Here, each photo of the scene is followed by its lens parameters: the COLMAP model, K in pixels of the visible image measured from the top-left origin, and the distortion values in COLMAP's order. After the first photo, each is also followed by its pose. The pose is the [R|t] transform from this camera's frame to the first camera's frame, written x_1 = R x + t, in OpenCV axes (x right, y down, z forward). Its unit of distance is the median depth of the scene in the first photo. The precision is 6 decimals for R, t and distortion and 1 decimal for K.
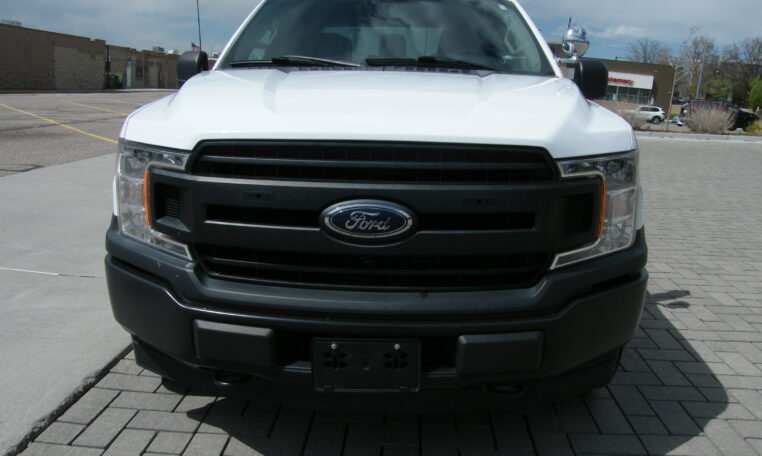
lens RADIAL K [[606.7, 0, 384.5], [0, 606.7, 228.6], [0, 0, 1]] dist [-0.164922, 0.152931]
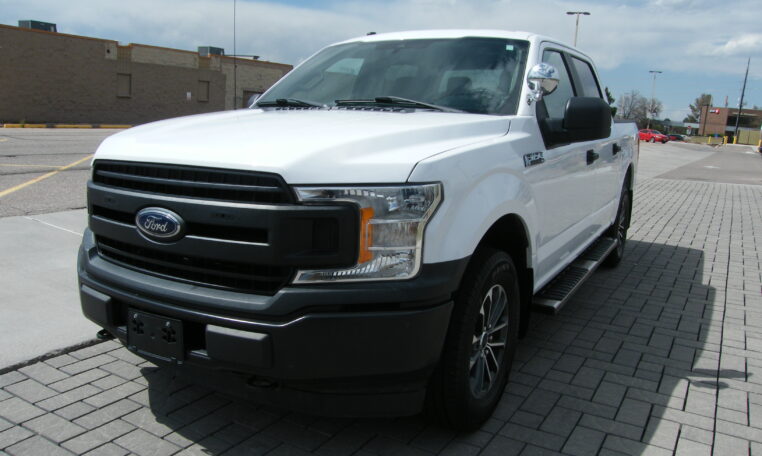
lens RADIAL K [[606.7, 0, 384.5], [0, 606.7, 228.6], [0, 0, 1]] dist [-0.164922, 0.152931]
pose [[0.889331, 0.088399, -0.448639, 0.764518], [-0.117797, 0.992311, -0.037984, -0.008546], [0.441832, 0.086629, 0.892906, 0.050071]]
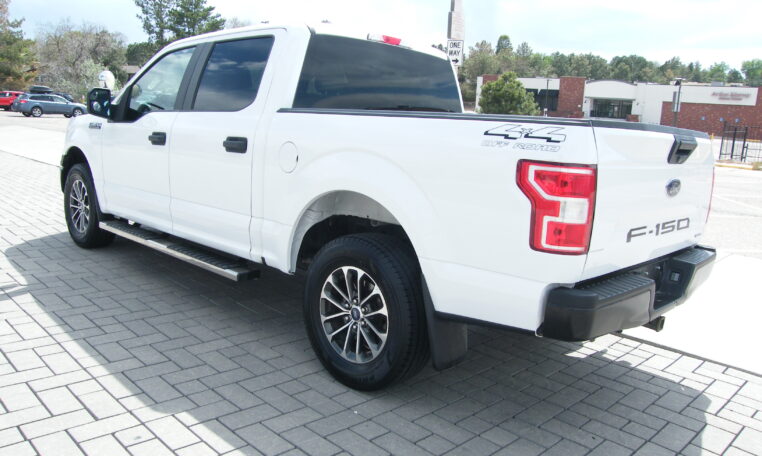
lens RADIAL K [[606.7, 0, 384.5], [0, 606.7, 228.6], [0, 0, 1]] dist [-0.164922, 0.152931]
pose [[-0.646447, 0.062585, -0.760388, 1.525347], [-0.258854, 0.919526, 0.295749, -0.869050], [0.717705, 0.388015, -0.578224, 3.717706]]
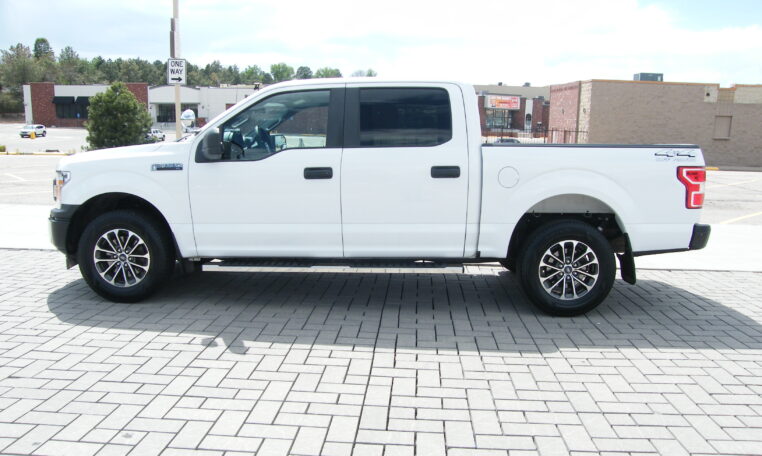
lens RADIAL K [[606.7, 0, 384.5], [0, 606.7, 228.6], [0, 0, 1]] dist [-0.164922, 0.152931]
pose [[0.008967, 0.111430, -0.993732, 2.730627], [-0.244562, 0.963836, 0.105871, -0.465433], [0.969592, 0.242080, 0.035895, 2.128006]]
